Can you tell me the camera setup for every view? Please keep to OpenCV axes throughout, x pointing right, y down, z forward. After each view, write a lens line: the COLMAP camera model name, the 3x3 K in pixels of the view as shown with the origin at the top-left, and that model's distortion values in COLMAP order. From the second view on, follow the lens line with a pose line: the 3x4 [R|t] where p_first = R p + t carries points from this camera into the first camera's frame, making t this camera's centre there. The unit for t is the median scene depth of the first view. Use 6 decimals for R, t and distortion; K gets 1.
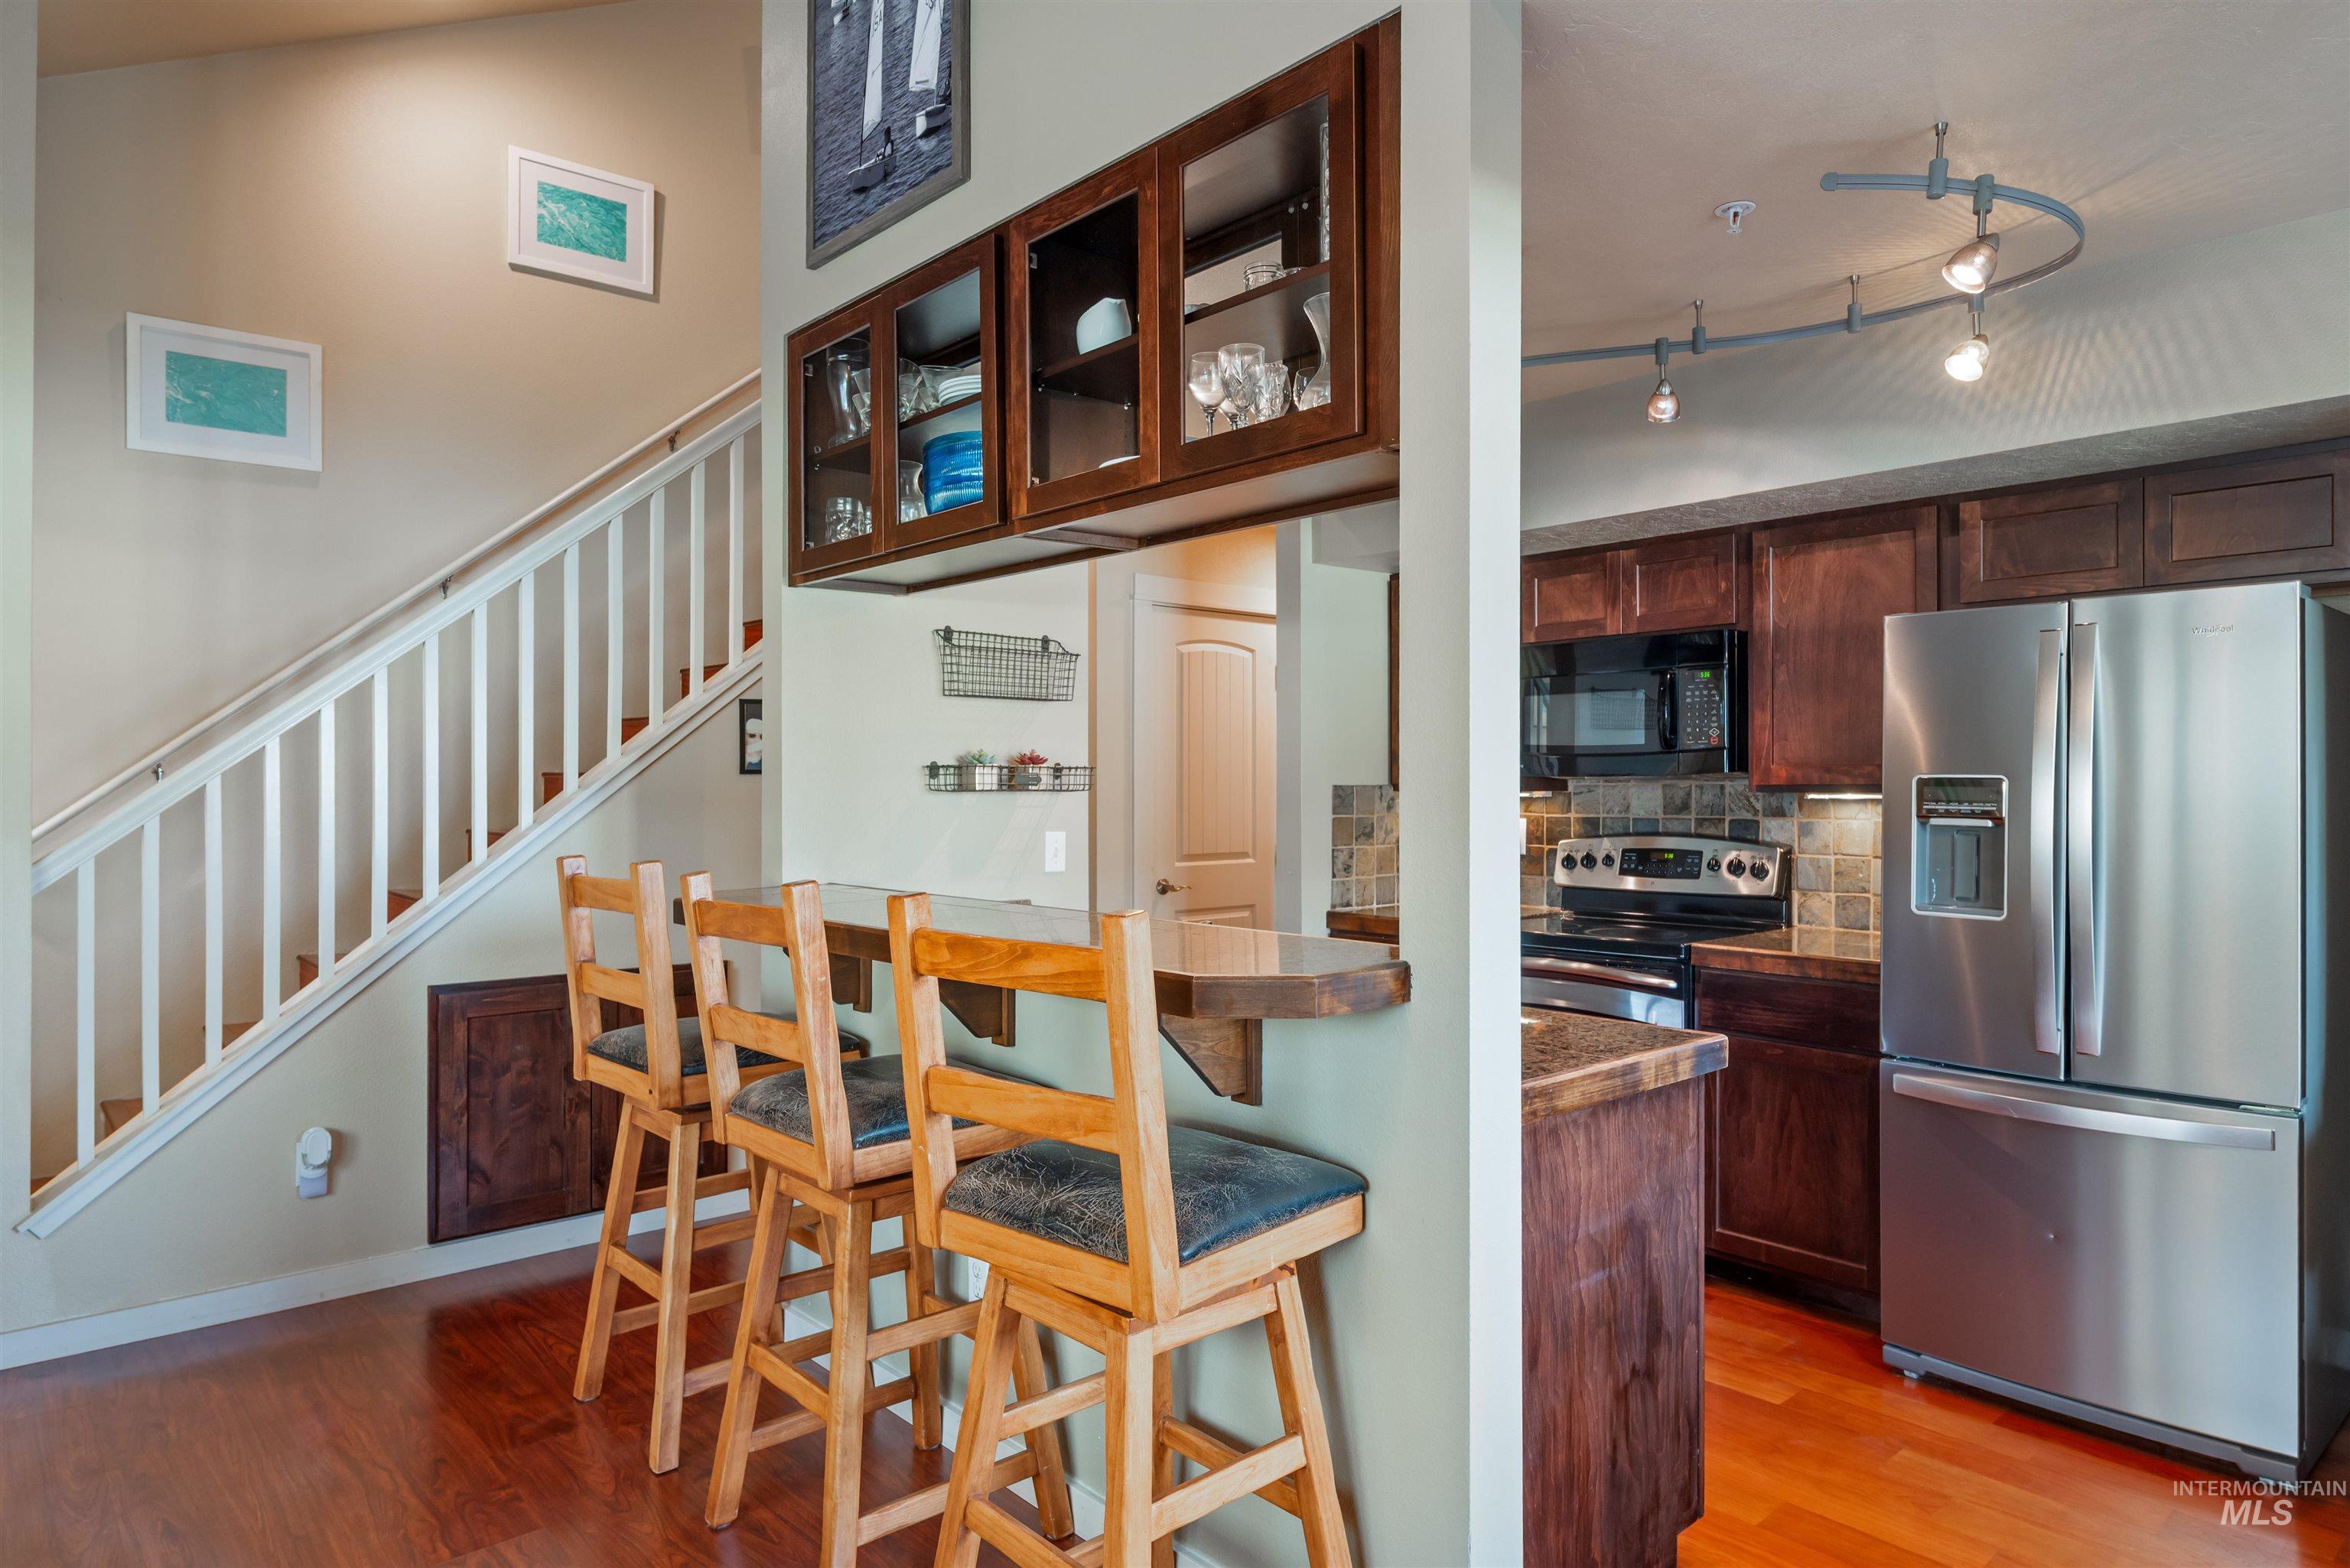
lens RADIAL K [[1394.8, 0, 1175.0], [0, 1394.8, 784.0], [0, 0, 1]] dist [0.001181, -0.001176]
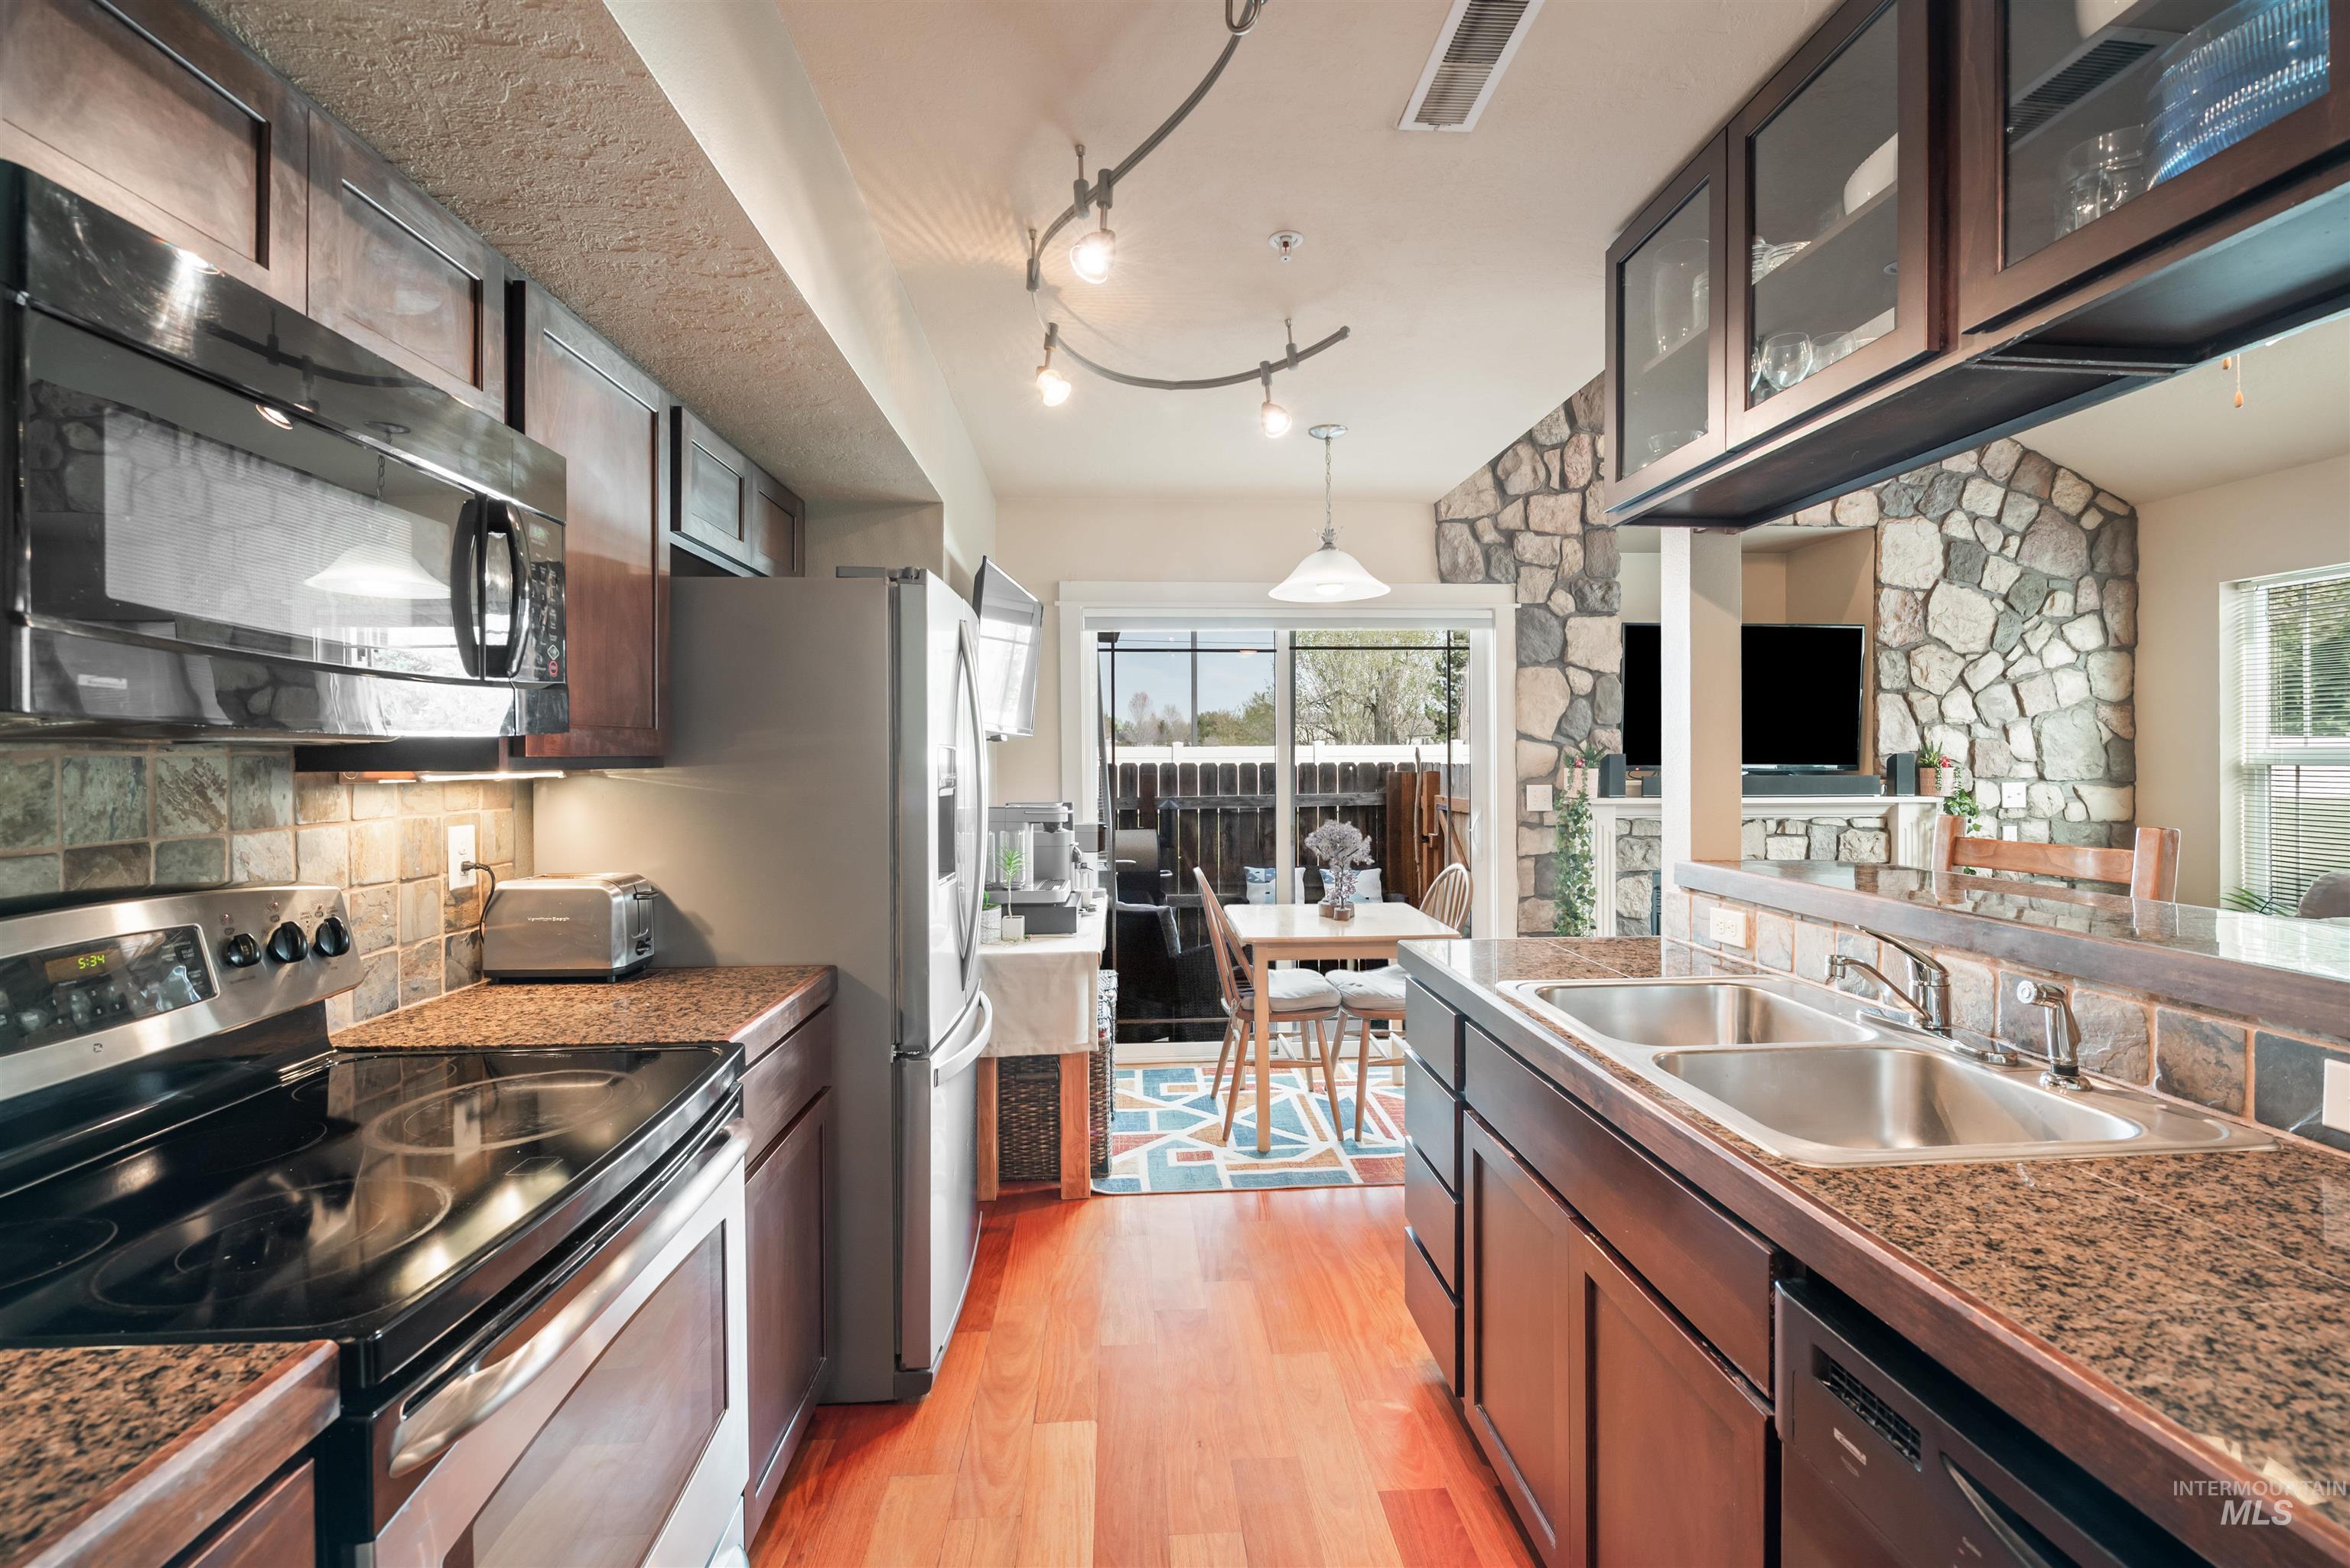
lens RADIAL K [[998.3, 0, 1178.3], [0, 998.3, 758.9], [0, 0, 1]] dist [-0.007418, -0.000331]
pose [[-0.788954, 0.001762, 0.614450, -0.016603], [0.004970, 0.999981, 0.003514, 0.001490], [-0.614432, 0.005826, -0.788948, 1.312894]]
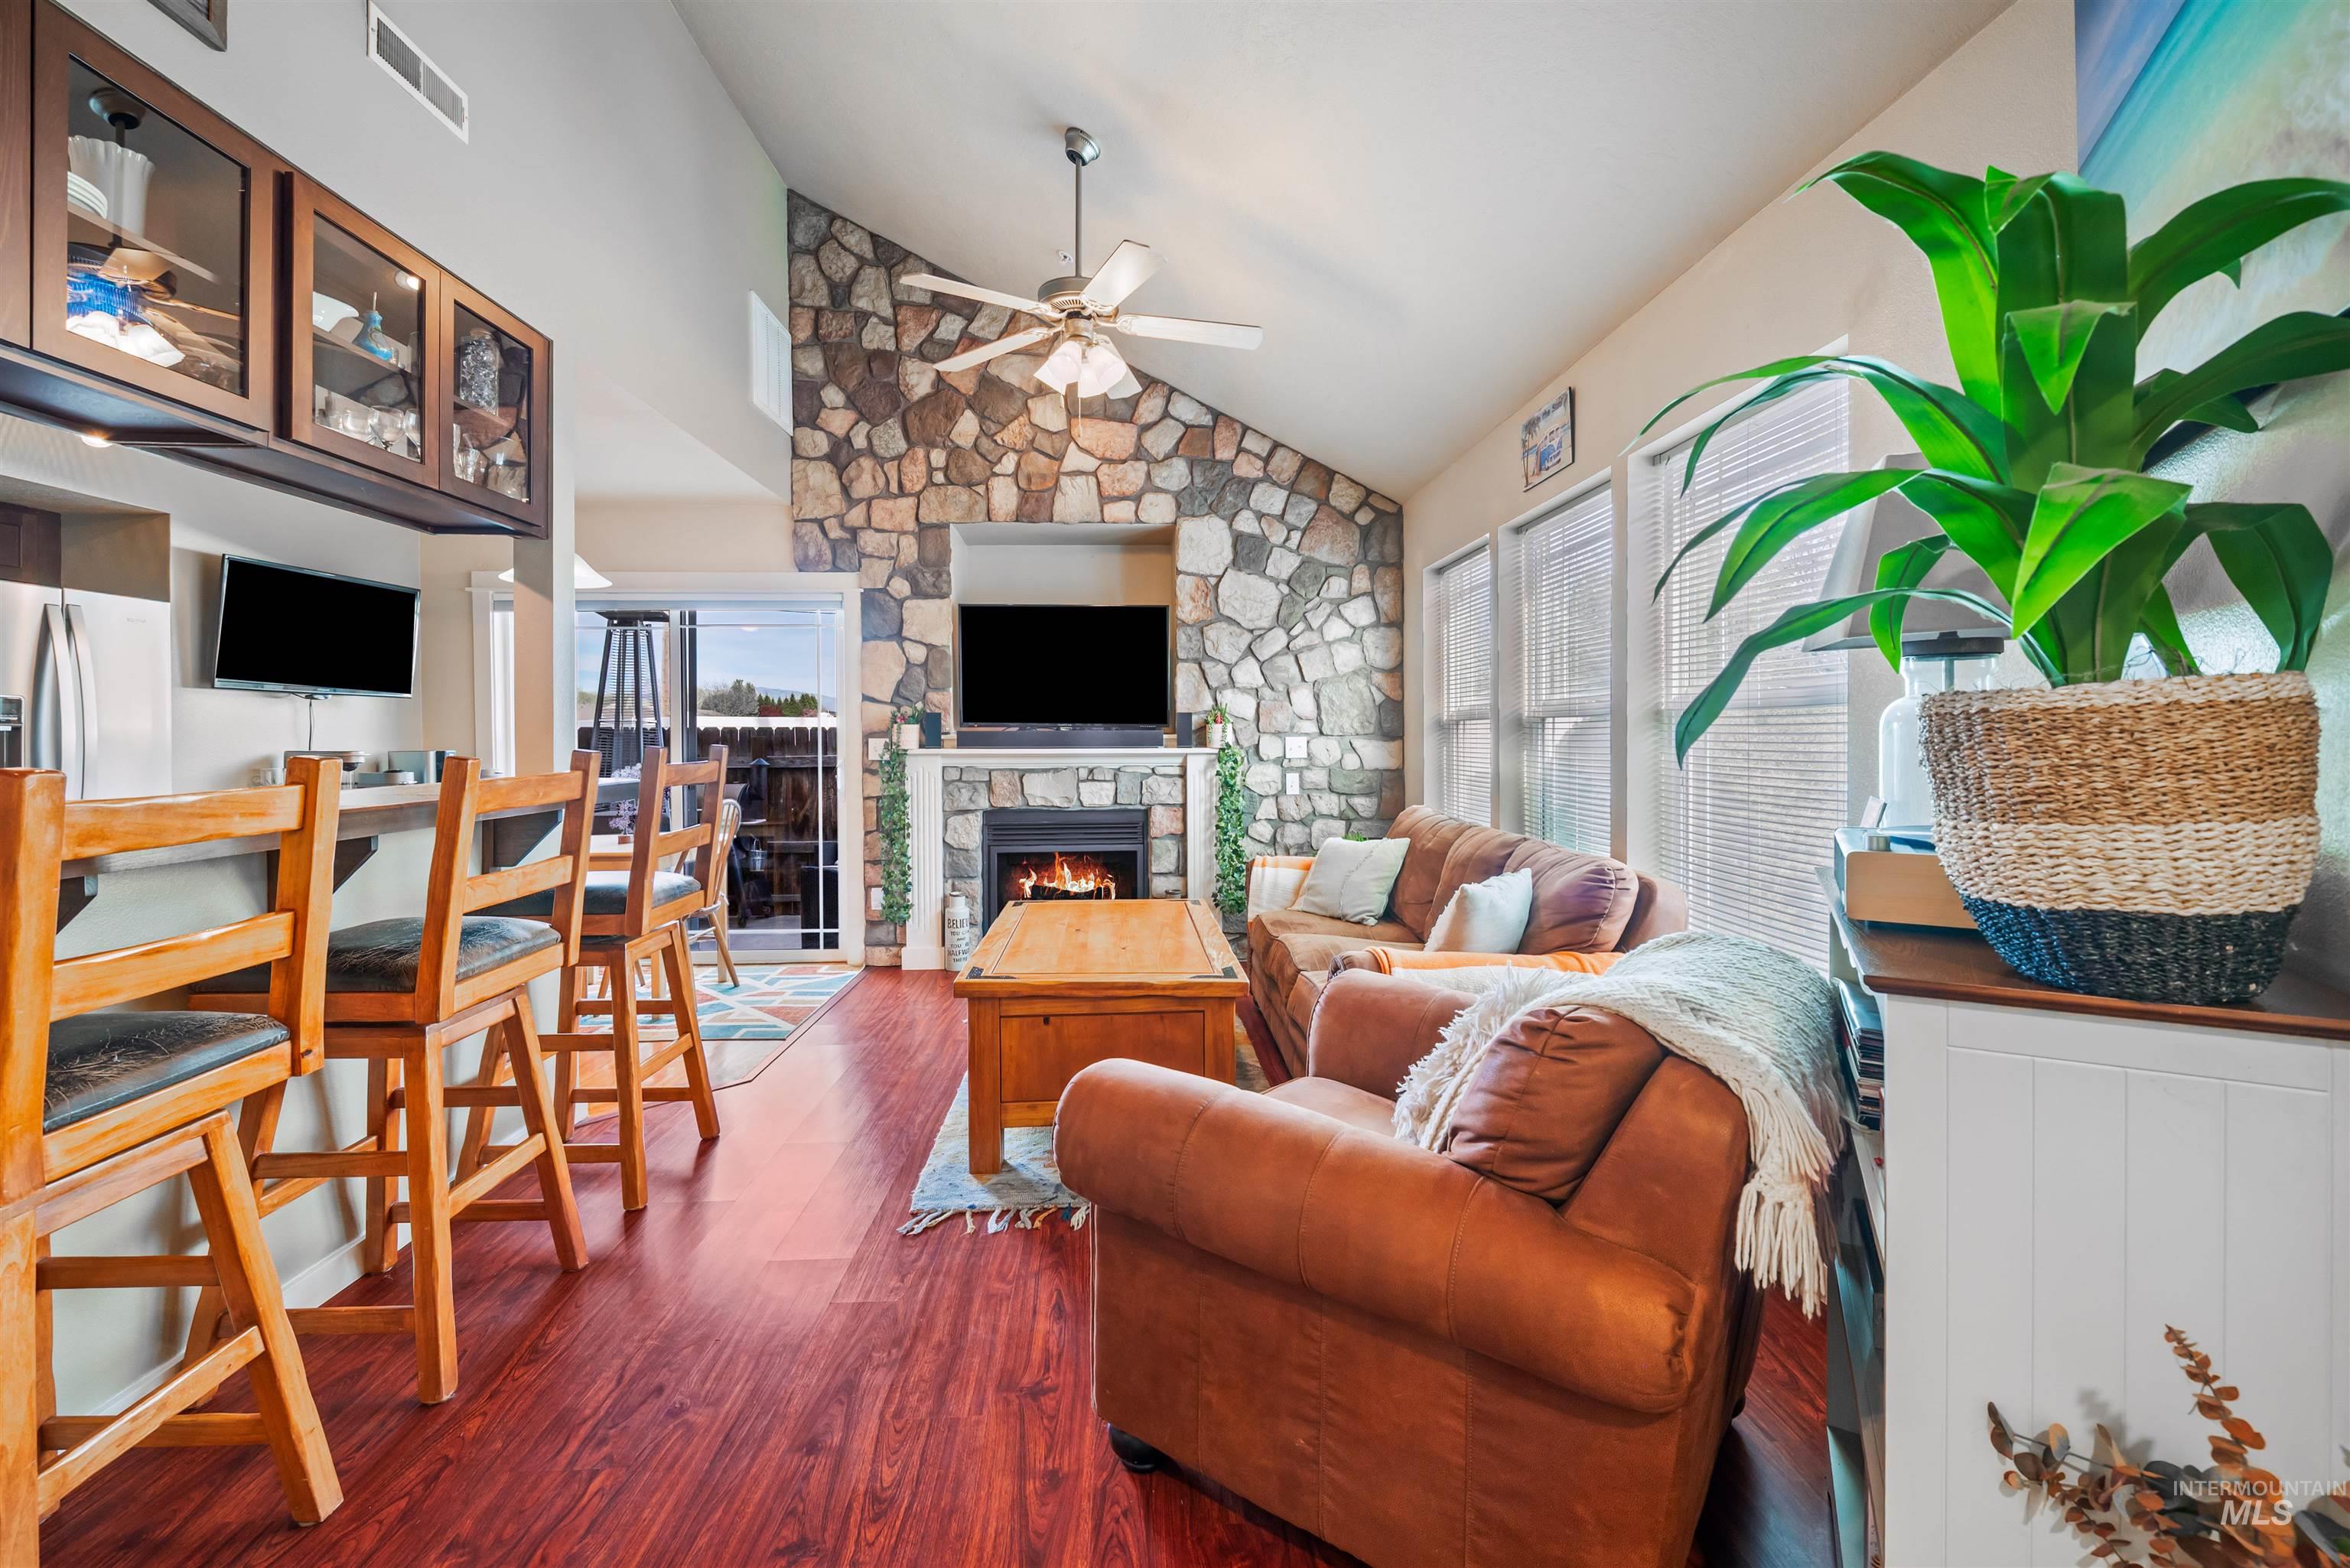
lens RADIAL K [[959.7, 0, 1182.1], [0, 959.7, 739.6], [0, 0, 1]] dist [-0.003246, -0.001002]
pose [[-0.785761, 0.000559, 0.618530, -0.881090], [0.005963, 0.999960, 0.006671, 0.036050], [-0.618502, 0.008930, -0.785733, 0.901454]]
